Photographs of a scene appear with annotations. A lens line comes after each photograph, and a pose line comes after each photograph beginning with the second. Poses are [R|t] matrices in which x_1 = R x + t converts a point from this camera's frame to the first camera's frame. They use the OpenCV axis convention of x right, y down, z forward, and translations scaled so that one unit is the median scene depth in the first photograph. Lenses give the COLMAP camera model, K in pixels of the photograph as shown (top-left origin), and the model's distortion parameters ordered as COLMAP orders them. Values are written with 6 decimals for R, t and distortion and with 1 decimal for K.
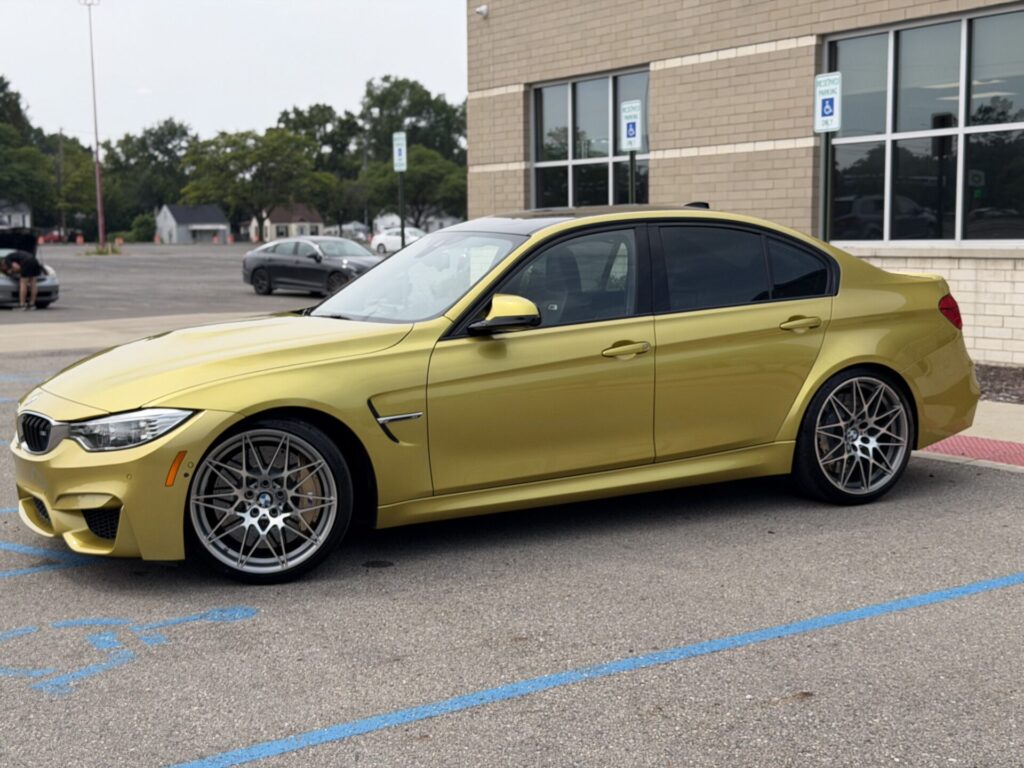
lens RADIAL K [[1439.7, 0, 505.2], [0, 1439.7, 387.9], [0, 0, 1]] dist [0.109461, 0.000000]
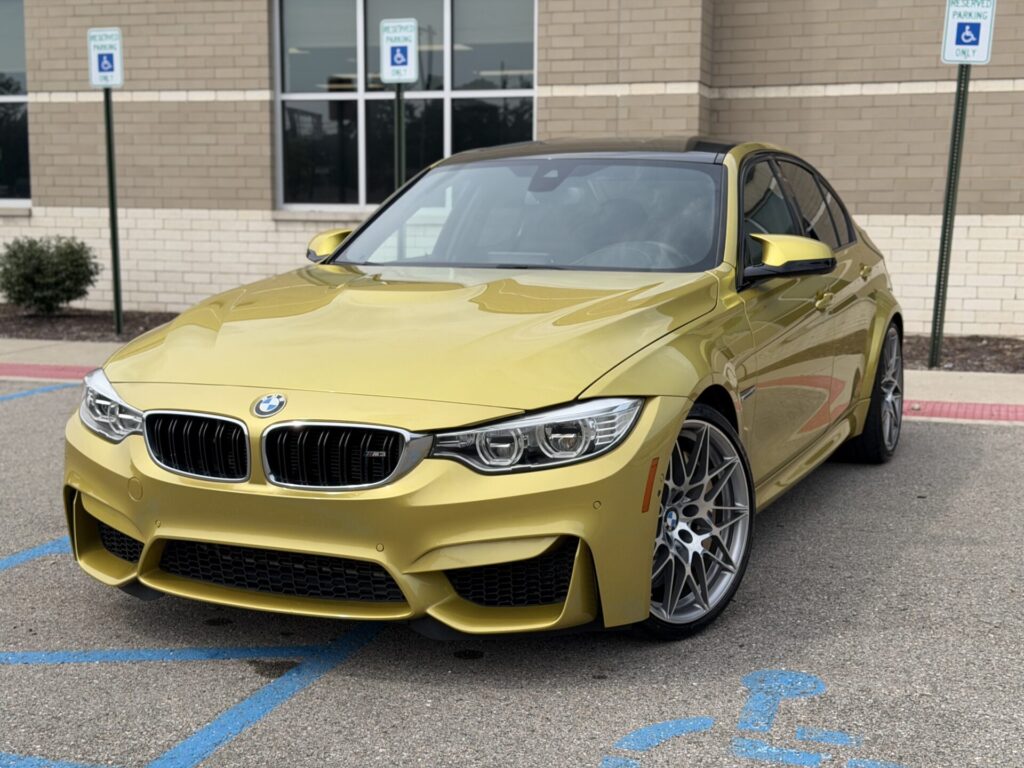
lens RADIAL K [[1439.7, 0, 510.3], [0, 1439.7, 386.8], [0, 0, 1]] dist [0.109461, 0.000000]
pose [[0.780864, -0.059254, 0.621885, -0.278912], [0.051557, 0.998208, 0.030373, -0.005550], [-0.622570, 0.008345, 0.782519, 0.207118]]
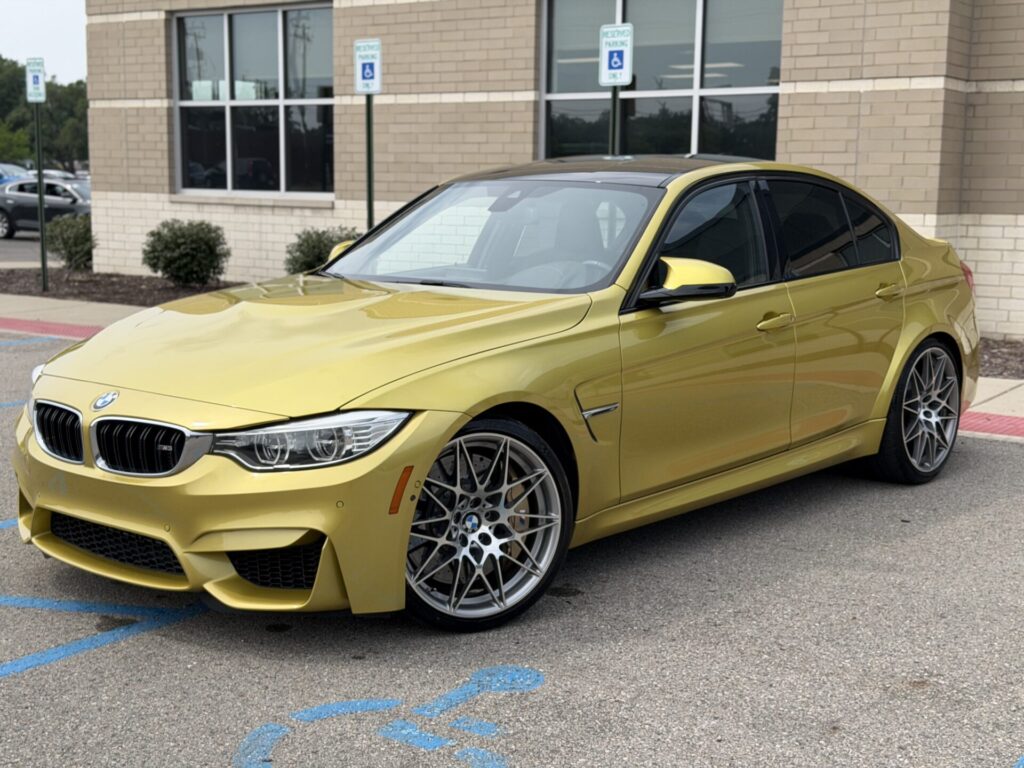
lens RADIAL K [[1439.7, 0, 513.3], [0, 1439.7, 388.6], [0, 0, 1]] dist [0.109461, 0.000000]
pose [[0.928757, -0.025678, 0.369798, -0.180283], [0.013714, 0.999295, 0.034944, -0.008961], [-0.370435, -0.027383, 0.928455, 0.114944]]
